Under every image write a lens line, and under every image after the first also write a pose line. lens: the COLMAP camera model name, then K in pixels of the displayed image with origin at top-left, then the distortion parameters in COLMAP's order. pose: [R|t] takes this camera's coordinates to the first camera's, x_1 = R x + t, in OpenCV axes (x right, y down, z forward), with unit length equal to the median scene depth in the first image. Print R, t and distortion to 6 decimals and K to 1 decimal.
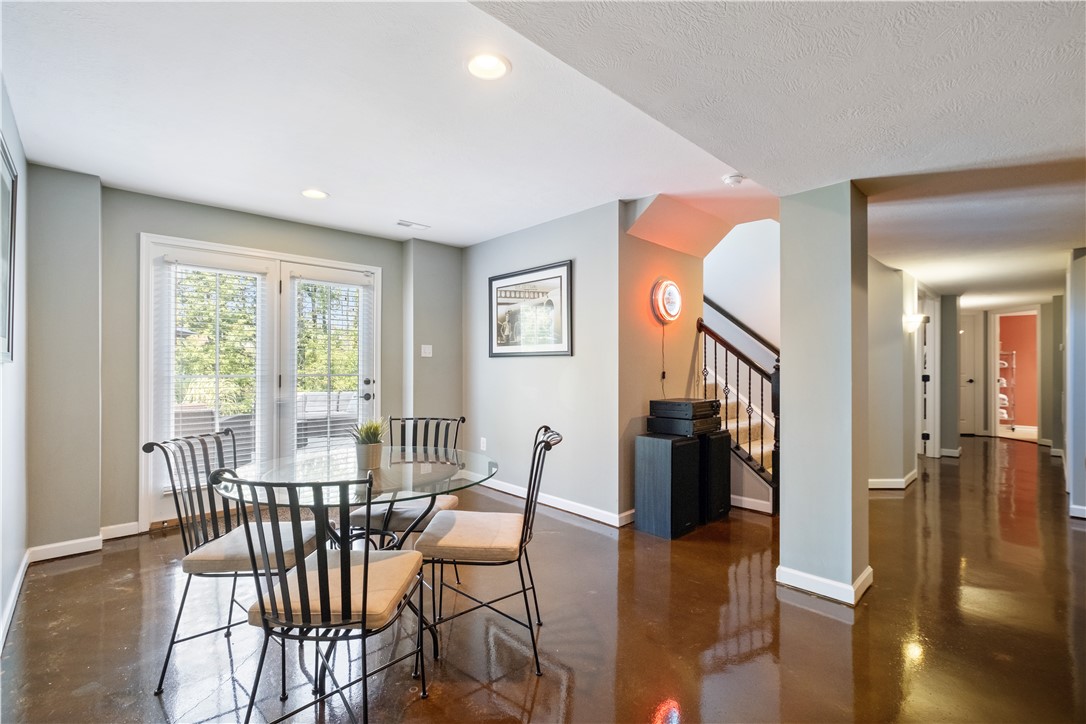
lens RADIAL K [[483.5, 0, 549.3], [0, 483.5, 361.5], [0, 0, 1]] dist [-0.002718, -0.000219]
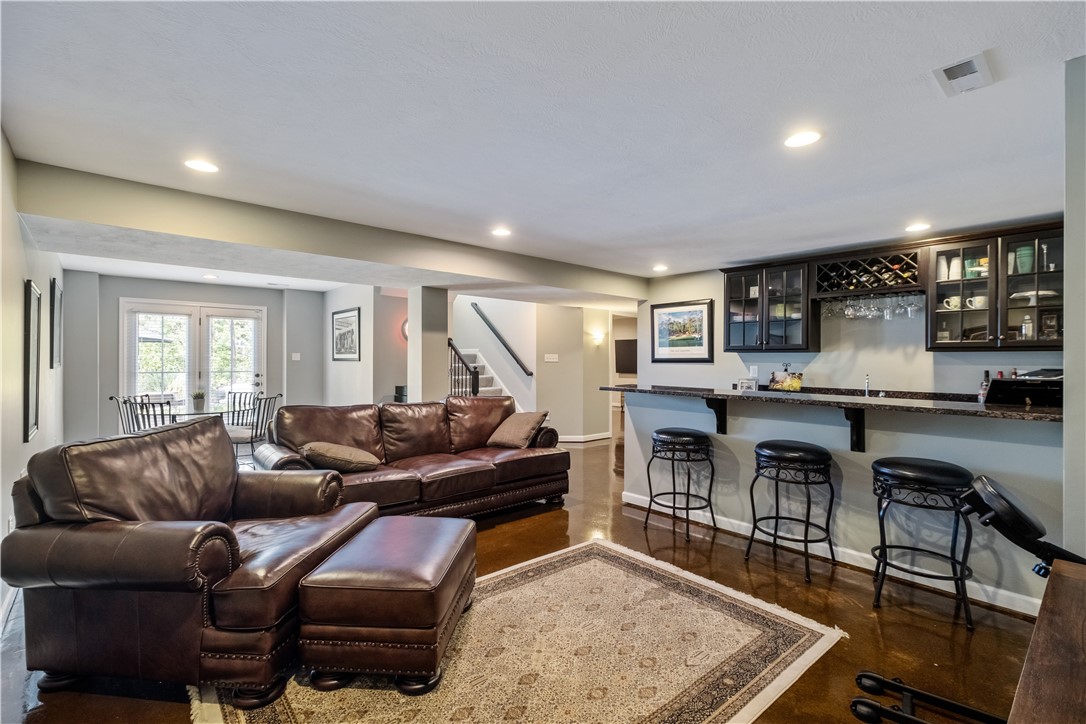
lens RADIAL K [[483.5, 0, 541.1], [0, 483.5, 363.8], [0, 0, 1]] dist [-0.002718, -0.000219]
pose [[0.999661, 0.002785, -0.025893, 0.726110], [-0.002350, 0.999856, 0.016797, -0.032285], [0.025936, -0.016730, 0.999524, -0.723927]]
